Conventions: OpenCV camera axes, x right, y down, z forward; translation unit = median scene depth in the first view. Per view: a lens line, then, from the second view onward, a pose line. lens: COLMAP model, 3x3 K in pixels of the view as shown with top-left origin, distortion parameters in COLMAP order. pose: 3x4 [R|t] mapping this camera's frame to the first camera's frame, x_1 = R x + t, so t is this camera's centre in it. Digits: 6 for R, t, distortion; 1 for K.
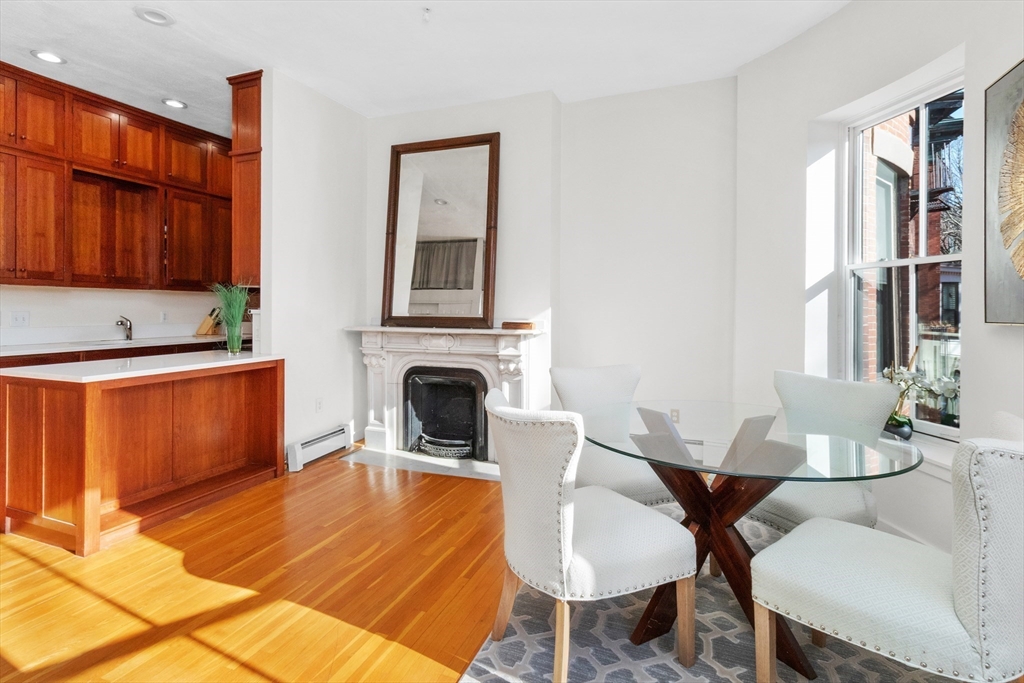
lens RADIAL K [[491.6, 0, 496.2], [0, 491.6, 310.6], [0, 0, 1]] dist [0.006342, 0.002412]
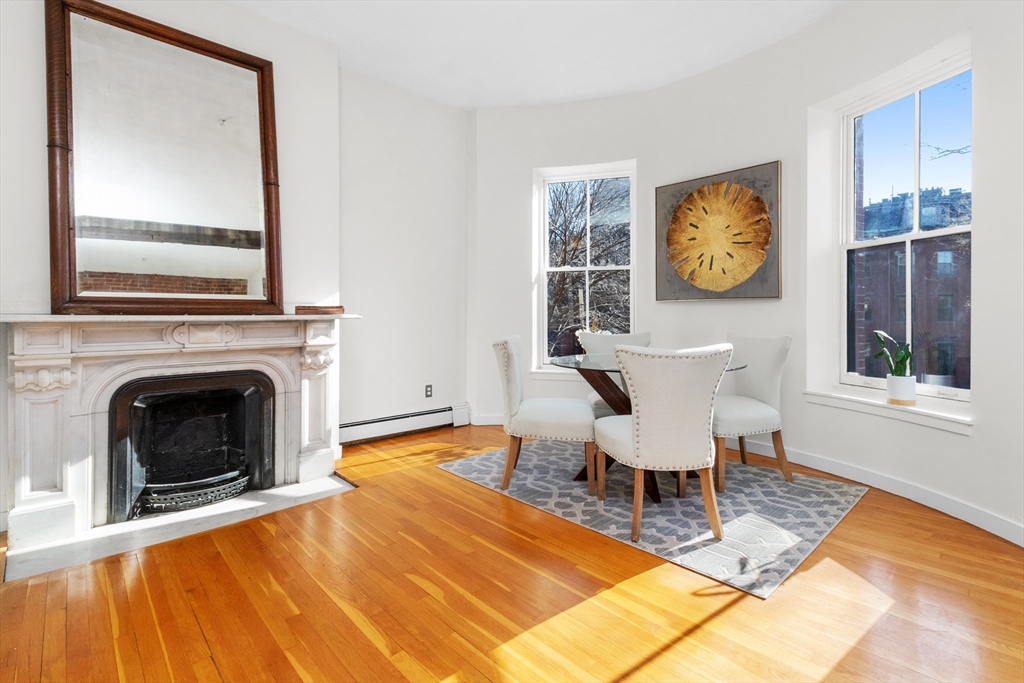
lens RADIAL K [[491.6, 0, 521.7], [0, 491.6, 318.1], [0, 0, 1]] dist [0.006342, 0.002412]
pose [[0.421164, -0.013159, 0.906889, -0.547508], [0.004691, 0.999913, 0.012331, 0.033866], [-0.906973, -0.000939, 0.421189, 0.320219]]
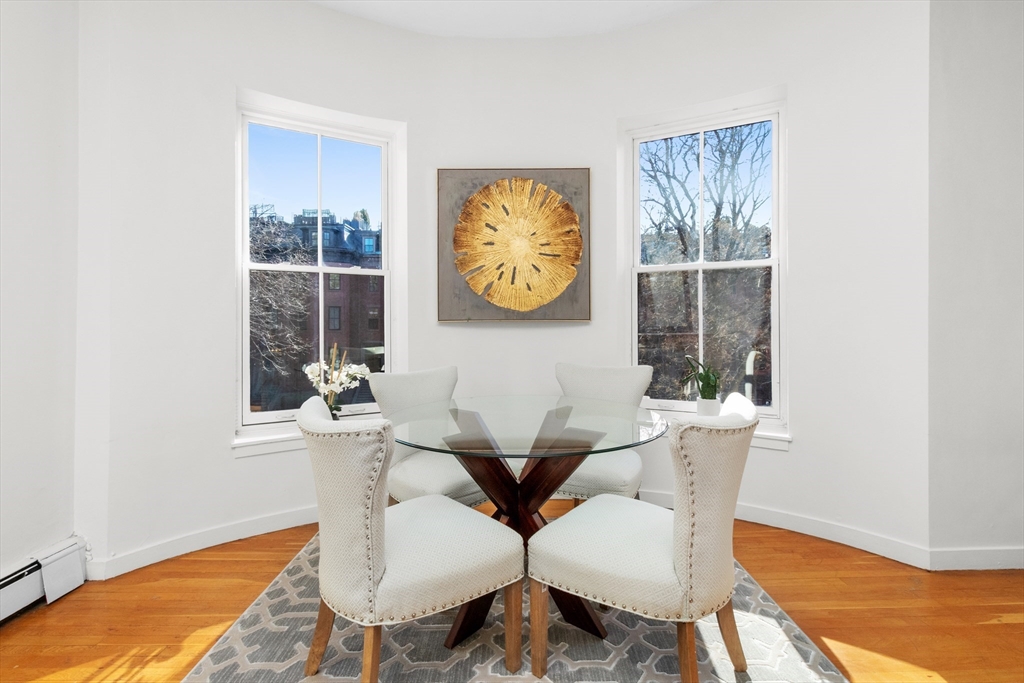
lens RADIAL K [[491.6, 0, 519.7], [0, 491.6, 321.2], [0, 0, 1]] dist [0.006342, 0.002412]
pose [[-0.374095, -0.004032, 0.927382, -0.254978], [0.000654, 0.999989, 0.004612, 0.008910], [-0.927390, 0.002331, -0.374088, 0.661049]]
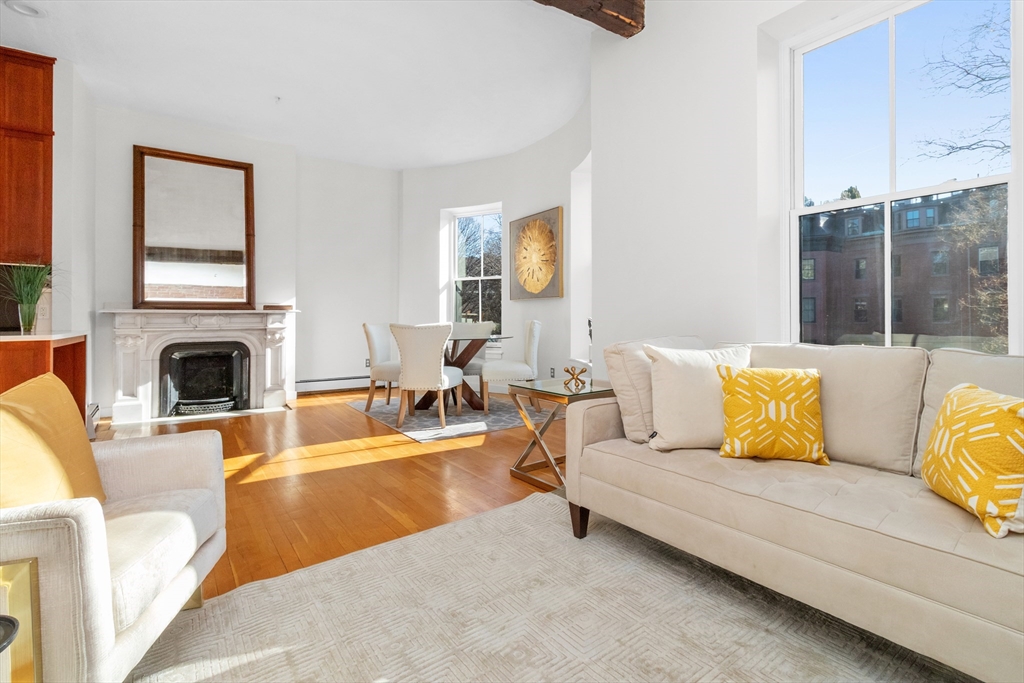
lens RADIAL K [[491.6, 0, 515.7], [0, 491.6, 312.3], [0, 0, 1]] dist [0.006342, 0.002412]
pose [[0.567889, 0.000865, 0.823105, -0.701142], [0.009018, 0.999933, -0.007273, 0.058164], [-0.823056, 0.011553, 0.567843, -0.348262]]
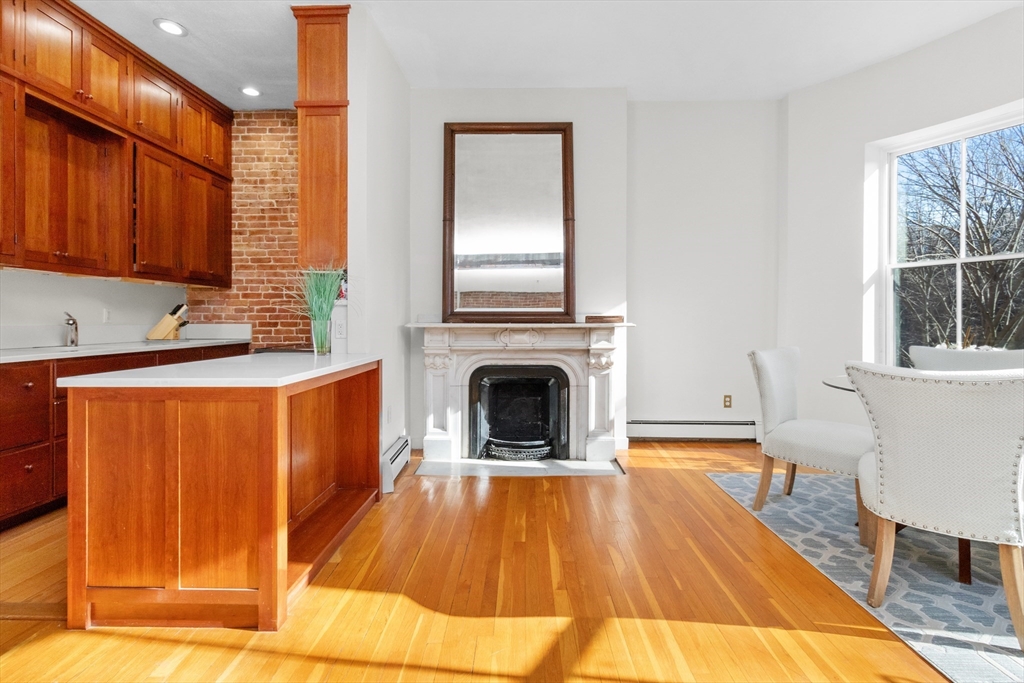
lens RADIAL K [[491.6, 0, 504.8], [0, 491.6, 323.6], [0, 0, 1]] dist [0.006342, 0.002412]
pose [[0.941231, -0.007716, 0.337675, -0.459413], [0.006677, 0.999969, 0.004239, 0.032315], [-0.337698, -0.001735, 0.941253, 0.128351]]
